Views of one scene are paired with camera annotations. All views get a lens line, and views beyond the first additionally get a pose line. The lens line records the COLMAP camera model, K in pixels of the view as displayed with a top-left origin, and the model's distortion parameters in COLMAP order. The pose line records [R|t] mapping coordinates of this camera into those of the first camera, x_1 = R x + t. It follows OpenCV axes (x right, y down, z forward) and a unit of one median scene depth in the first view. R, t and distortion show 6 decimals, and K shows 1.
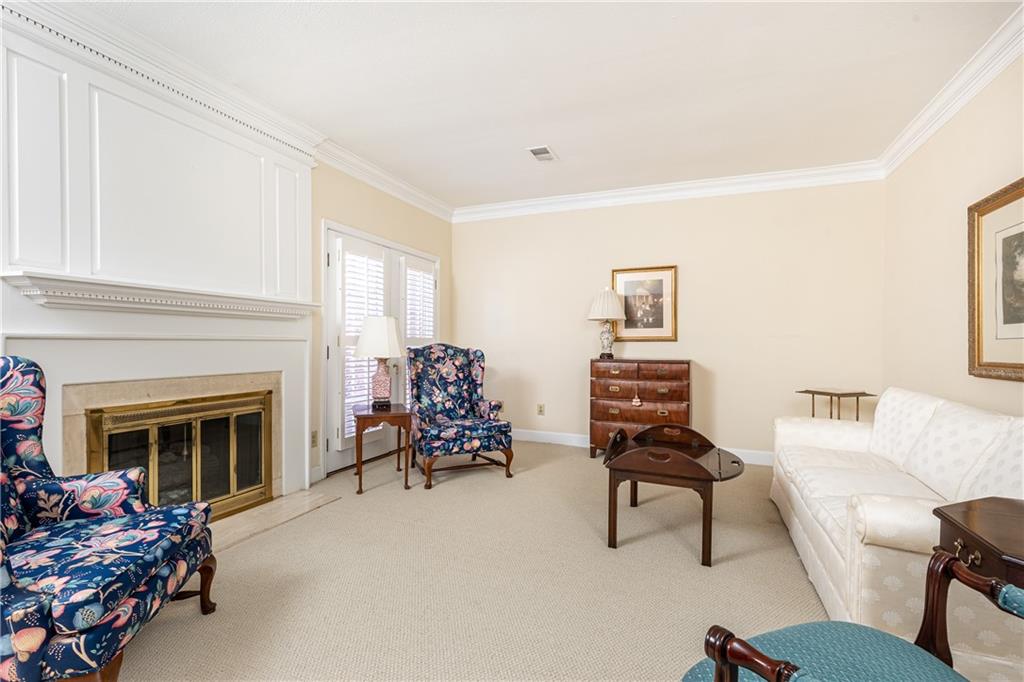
lens RADIAL K [[471.0, 0, 508.9], [0, 471.0, 345.3], [0, 0, 1]] dist [0.001865, -0.000406]
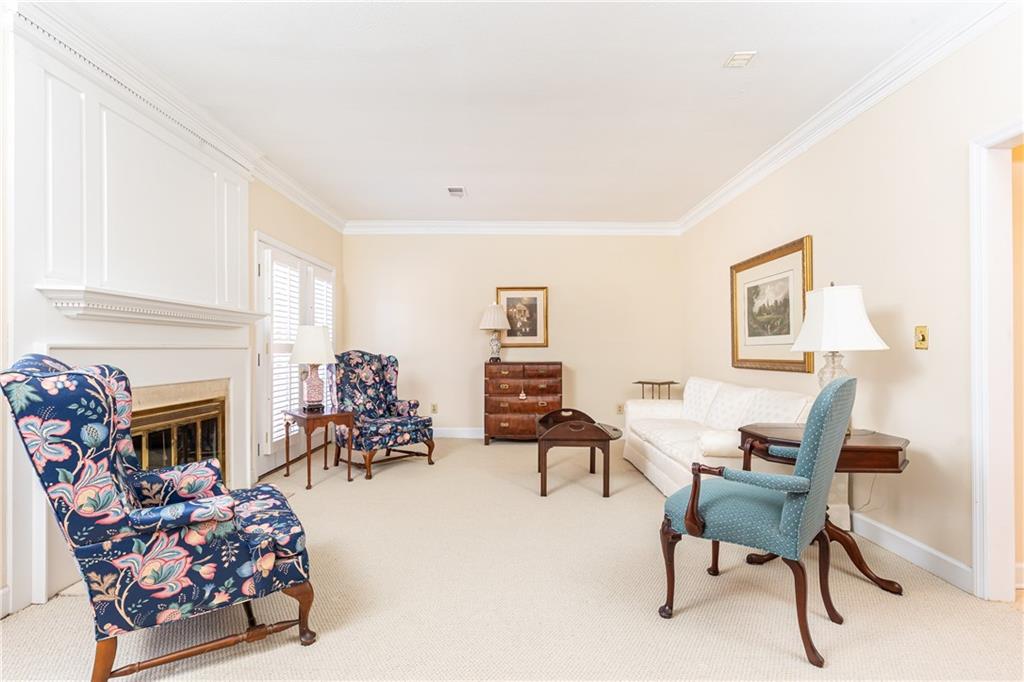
lens RADIAL K [[484.7, 0, 519.3], [0, 484.7, 343.6], [0, 0, 1]] dist [-0.014451, 0.000140]
pose [[0.919806, -0.001653, 0.392370, -0.255309], [0.007204, 0.999894, -0.012674, -0.002331], [-0.392307, 0.014484, 0.919720, -0.183294]]
